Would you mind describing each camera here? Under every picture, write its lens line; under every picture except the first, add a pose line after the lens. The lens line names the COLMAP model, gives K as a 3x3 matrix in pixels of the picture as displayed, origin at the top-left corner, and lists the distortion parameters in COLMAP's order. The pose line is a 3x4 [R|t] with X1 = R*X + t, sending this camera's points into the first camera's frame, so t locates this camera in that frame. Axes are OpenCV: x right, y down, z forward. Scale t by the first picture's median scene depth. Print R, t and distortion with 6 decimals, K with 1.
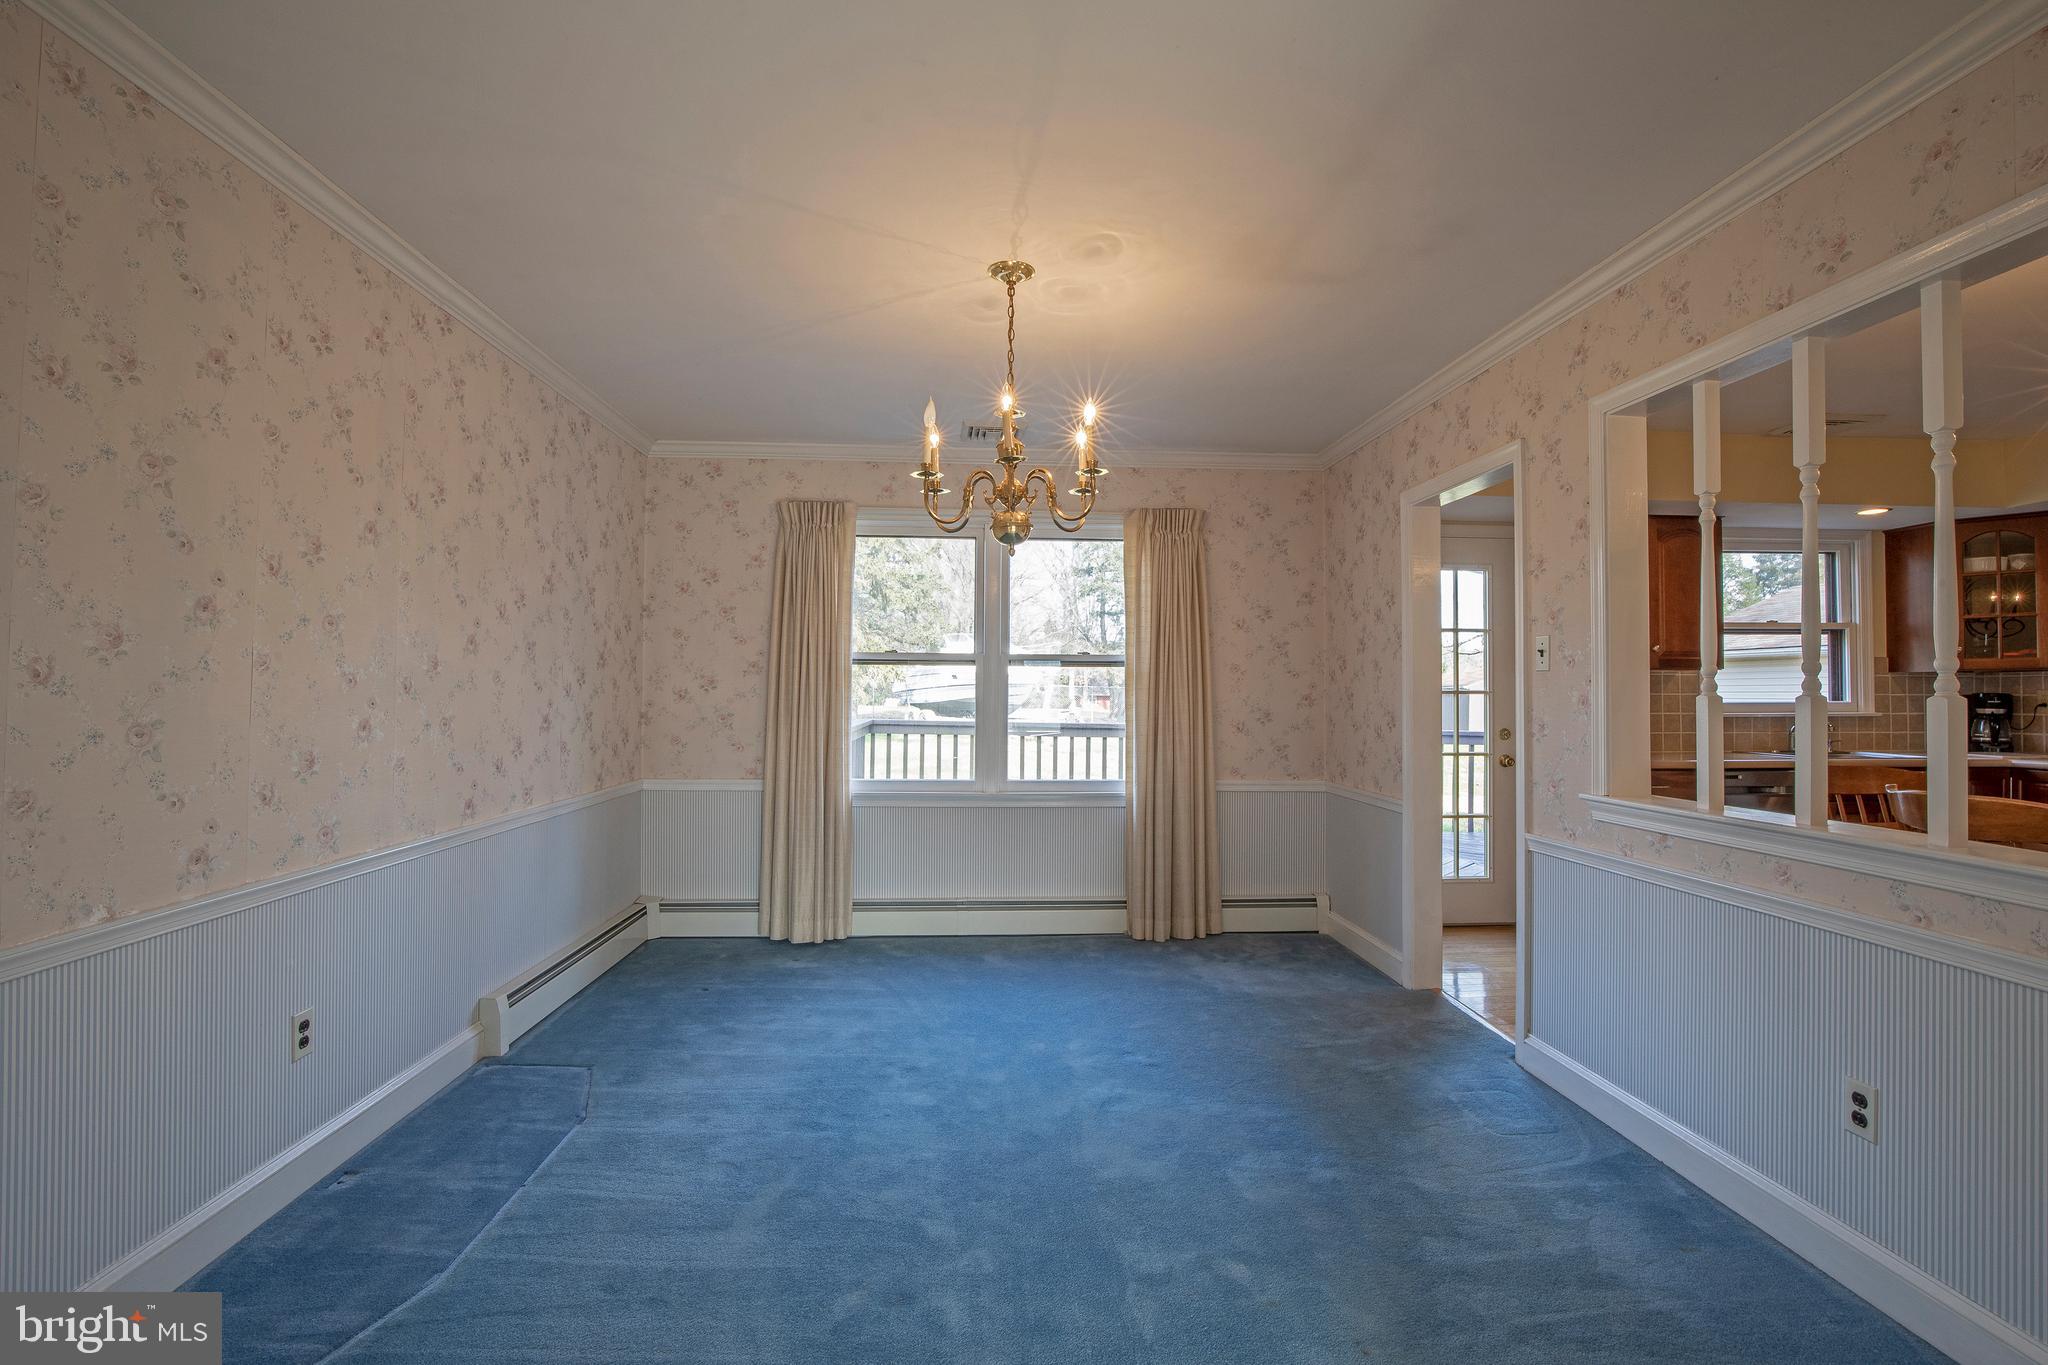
lens RADIAL K [[974.4, 0, 1024.0], [0, 974.4, 682.5], [0, 0, 1]] dist [-0.023589, 0.001255]
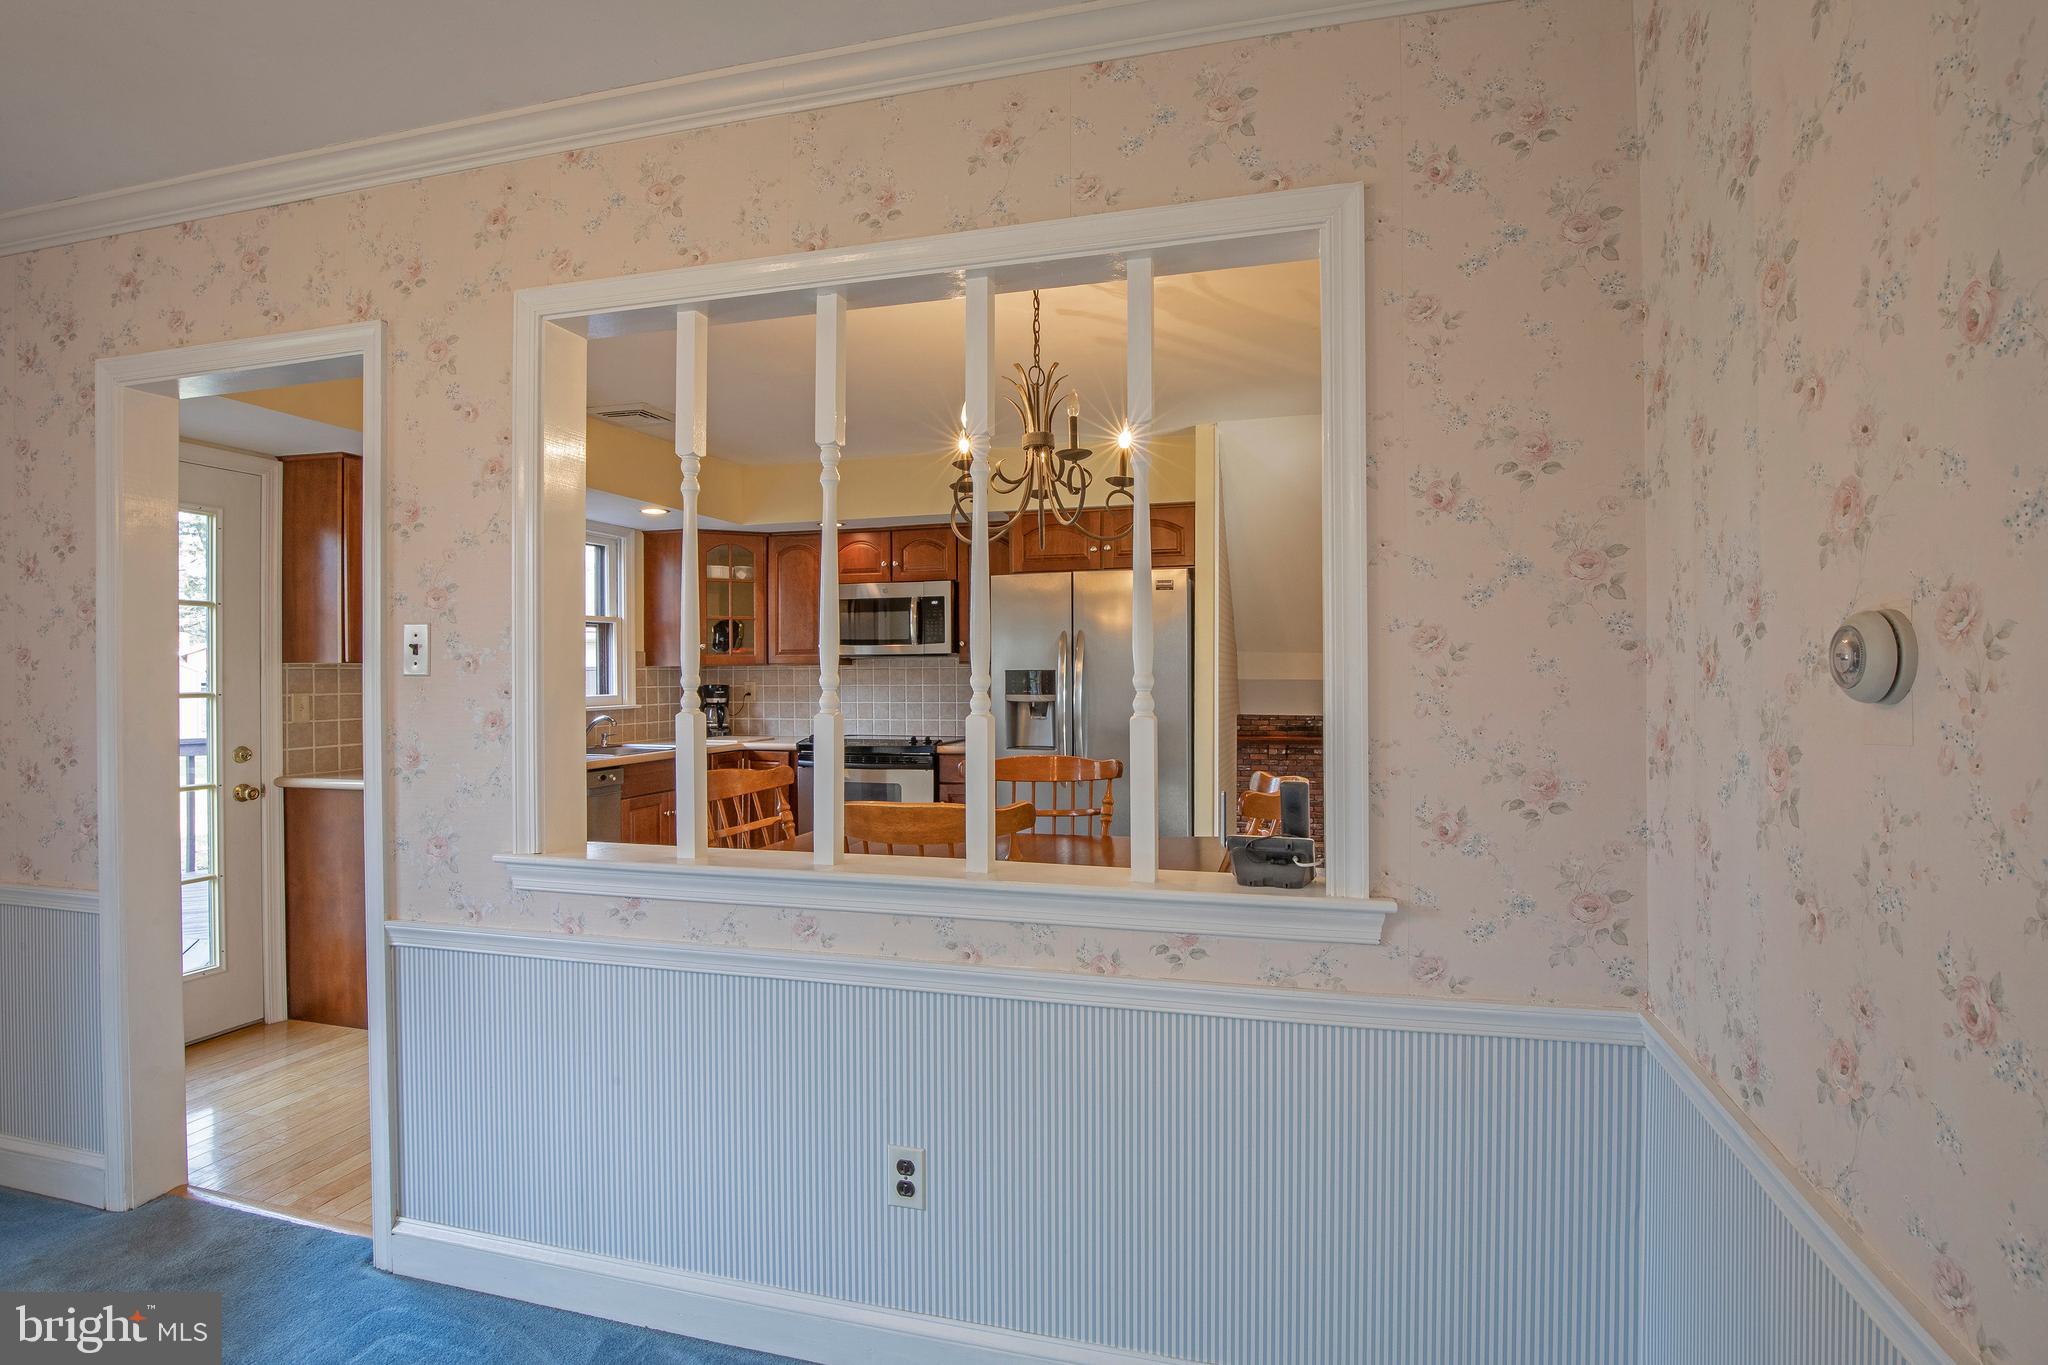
lens RADIAL K [[989.0, 0, 1080.8], [0, 989.0, 672.9], [0, 0, 1]] dist [-0.036034, 0.006310]
pose [[0.306046, -0.005087, 0.952003, 0.029283], [-0.004169, 0.999969, 0.006683, -0.017346], [-0.952008, -0.006014, 0.306015, 0.301015]]
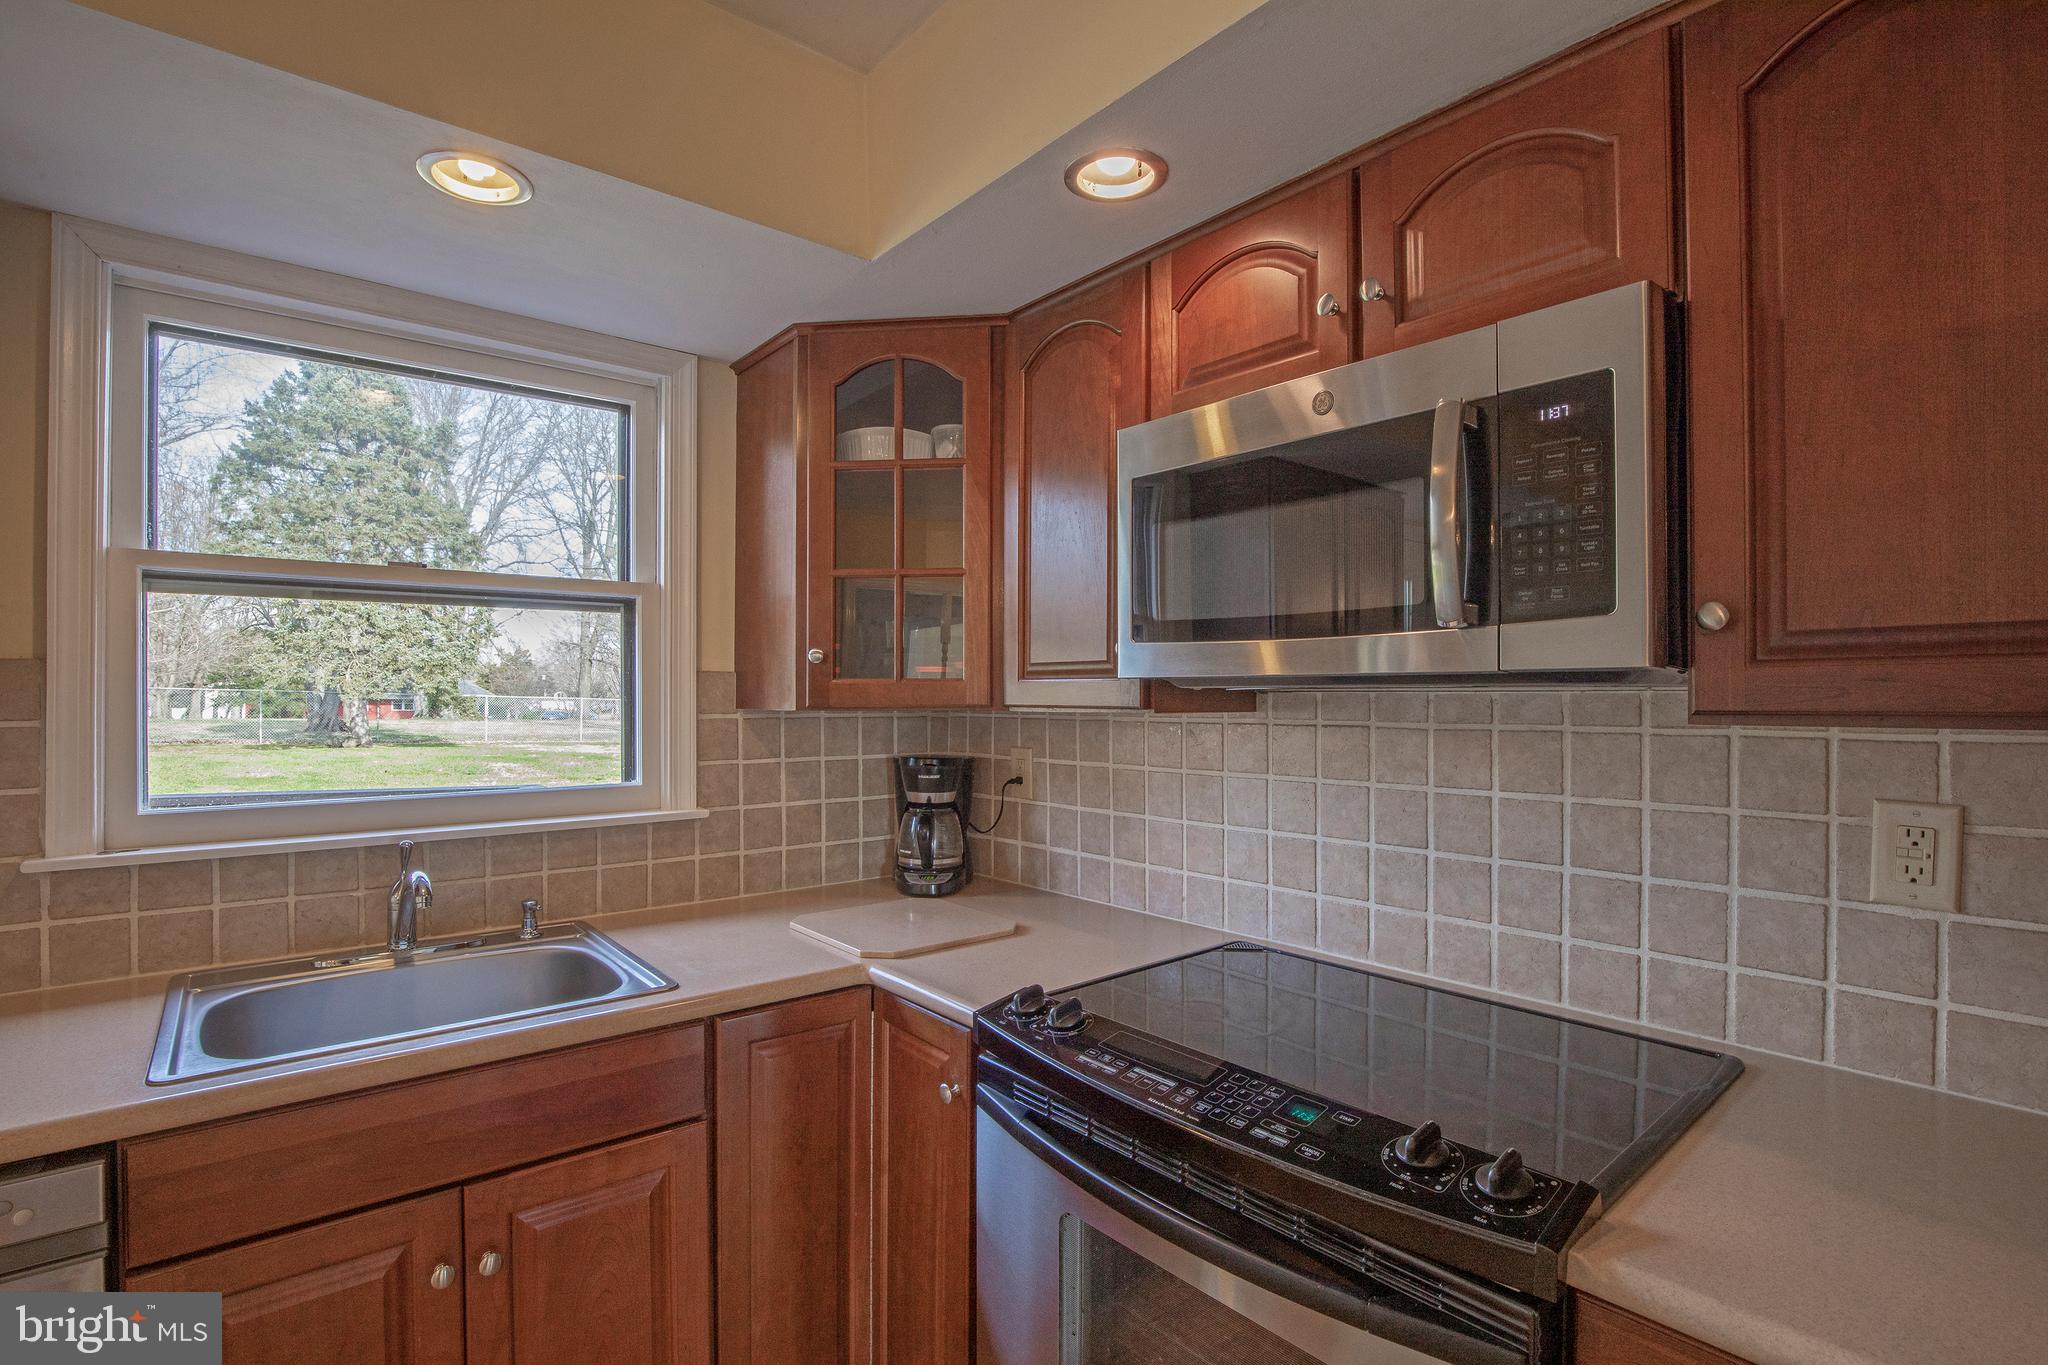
lens RADIAL K [[964.0, 0, 1043.5], [0, 964.0, 691.2], [0, 0, 1]] dist [-0.026778, 0.000035]
pose [[0.809644, -0.001256, 0.586920, 1.087703], [-0.003243, 0.999973, 0.006614, -0.030709], [-0.586913, -0.007258, 0.809618, 0.824778]]
